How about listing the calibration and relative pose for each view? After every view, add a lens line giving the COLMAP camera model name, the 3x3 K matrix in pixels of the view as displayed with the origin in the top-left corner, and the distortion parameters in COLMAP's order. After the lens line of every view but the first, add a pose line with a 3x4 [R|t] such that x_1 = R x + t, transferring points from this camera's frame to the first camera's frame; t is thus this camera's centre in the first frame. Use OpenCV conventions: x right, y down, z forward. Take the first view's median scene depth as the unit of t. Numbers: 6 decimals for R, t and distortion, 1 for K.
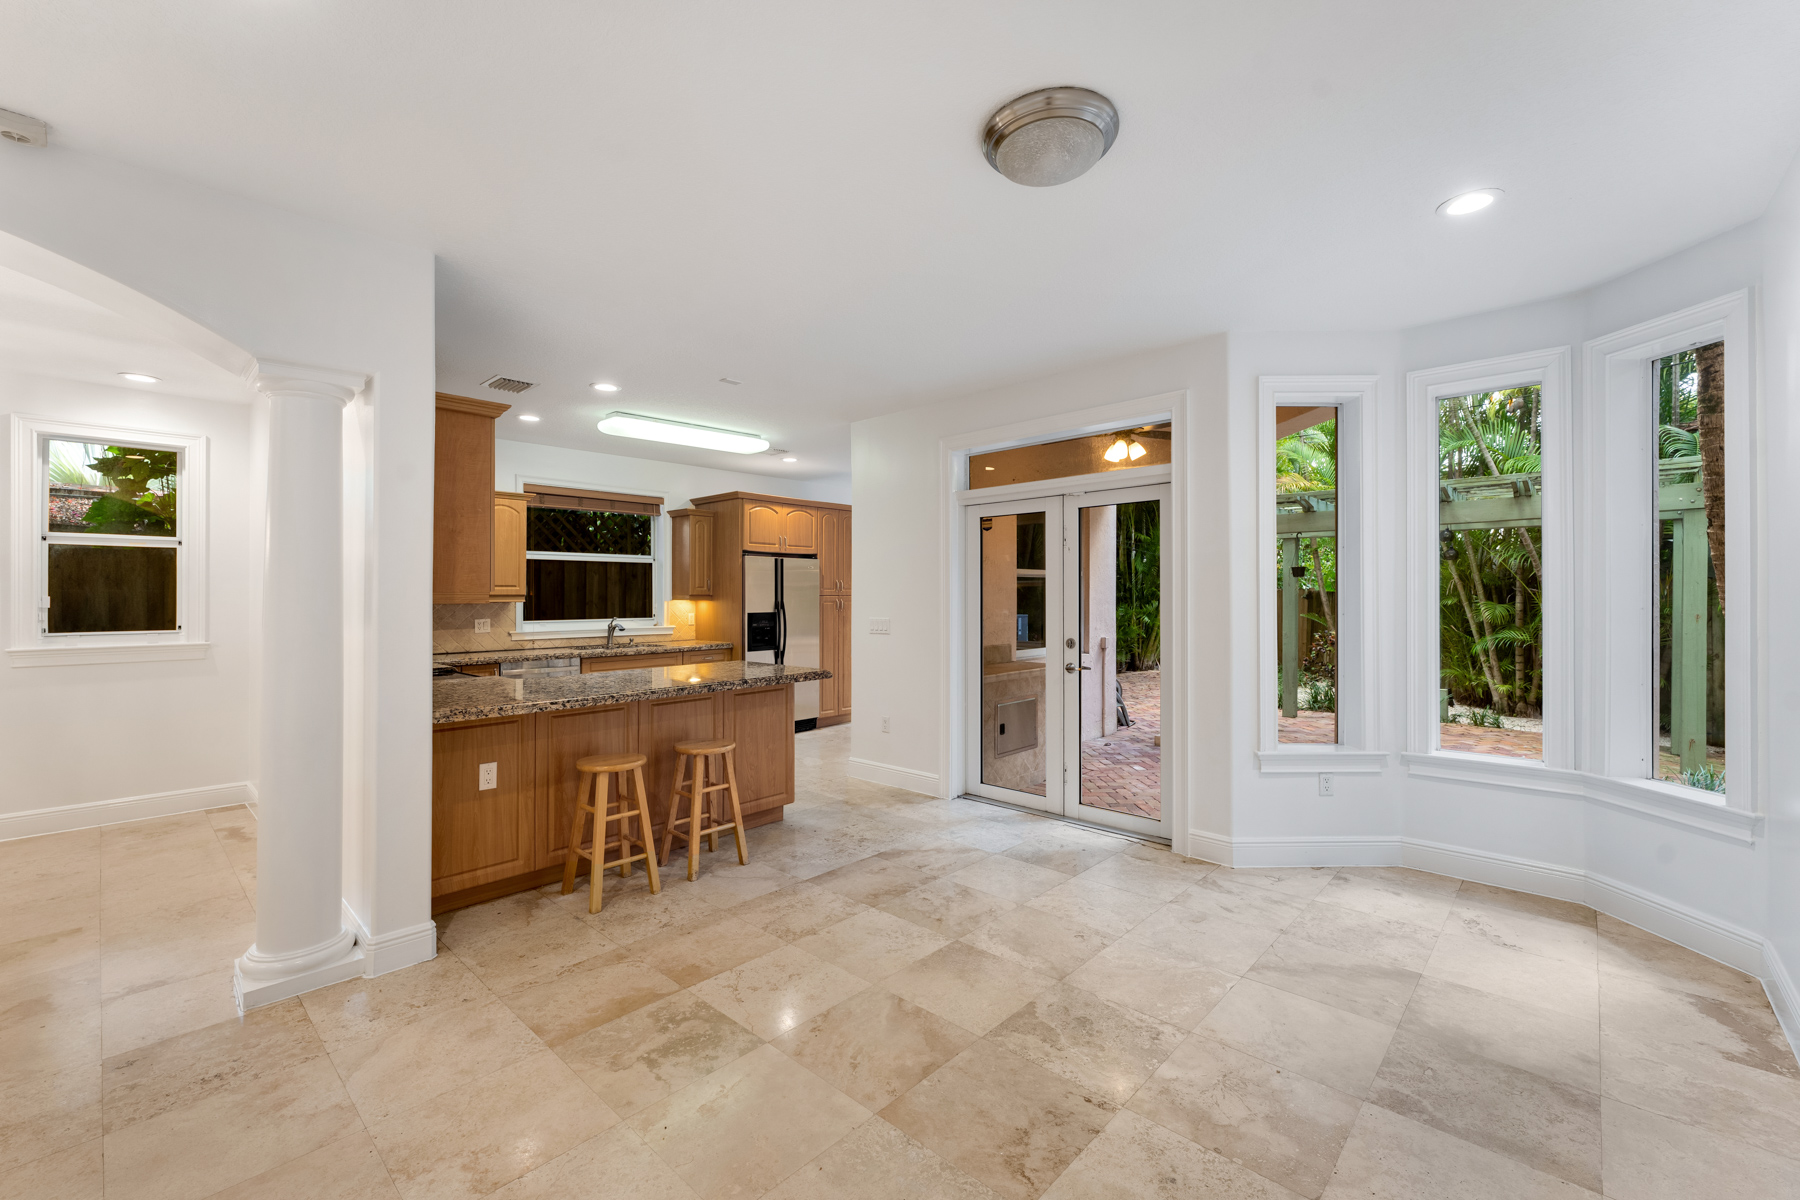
lens RADIAL K [[741.7, 0, 889.7], [0, 741.7, 592.4], [0, 0, 1]] dist [-0.006806, 0.000719]
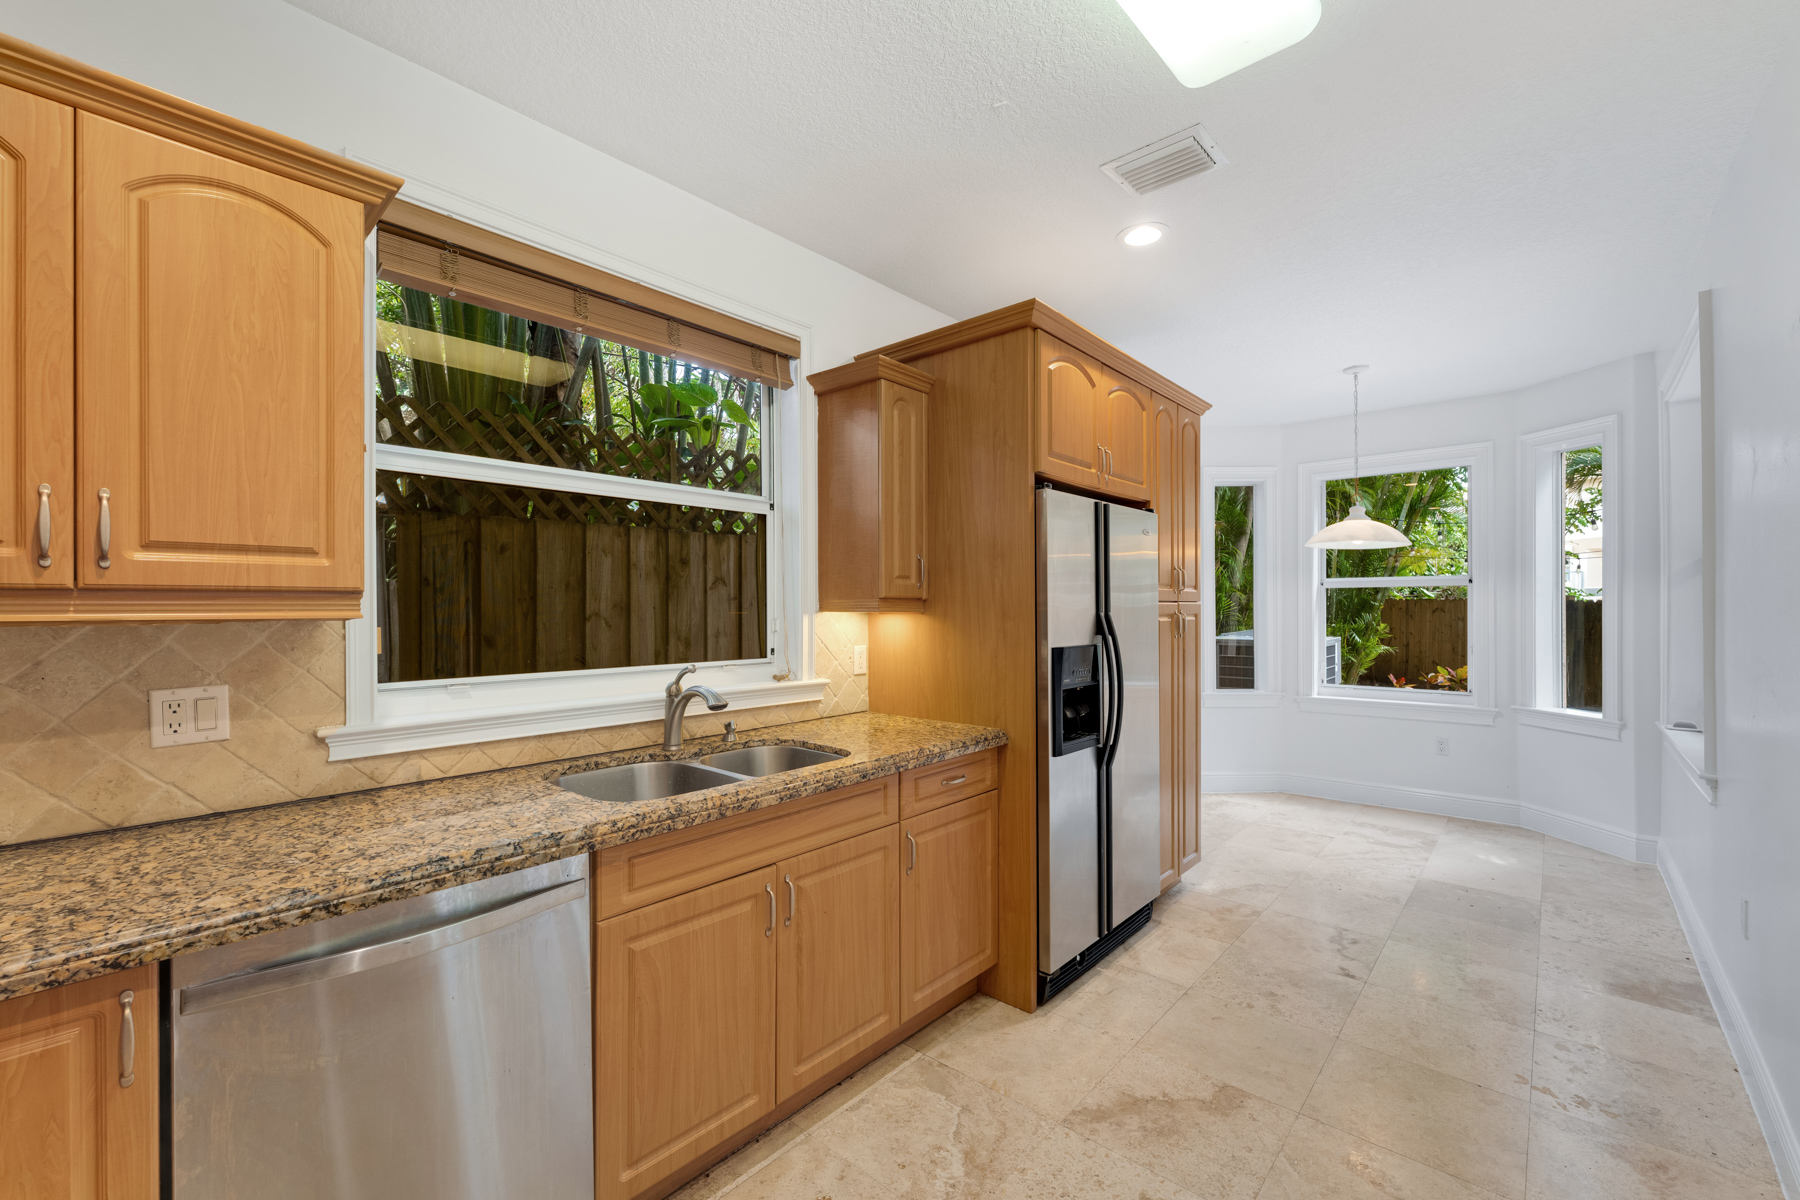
lens RADIAL K [[741.7, 0, 887.6], [0, 741.7, 607.7], [0, 0, 1]] dist [-0.006806, 0.000719]
pose [[0.999807, 0.003594, 0.019328, -0.268445], [-0.003701, 0.999978, 0.005525, 0.006283], [-0.019308, -0.005595, 0.999798, 0.623567]]
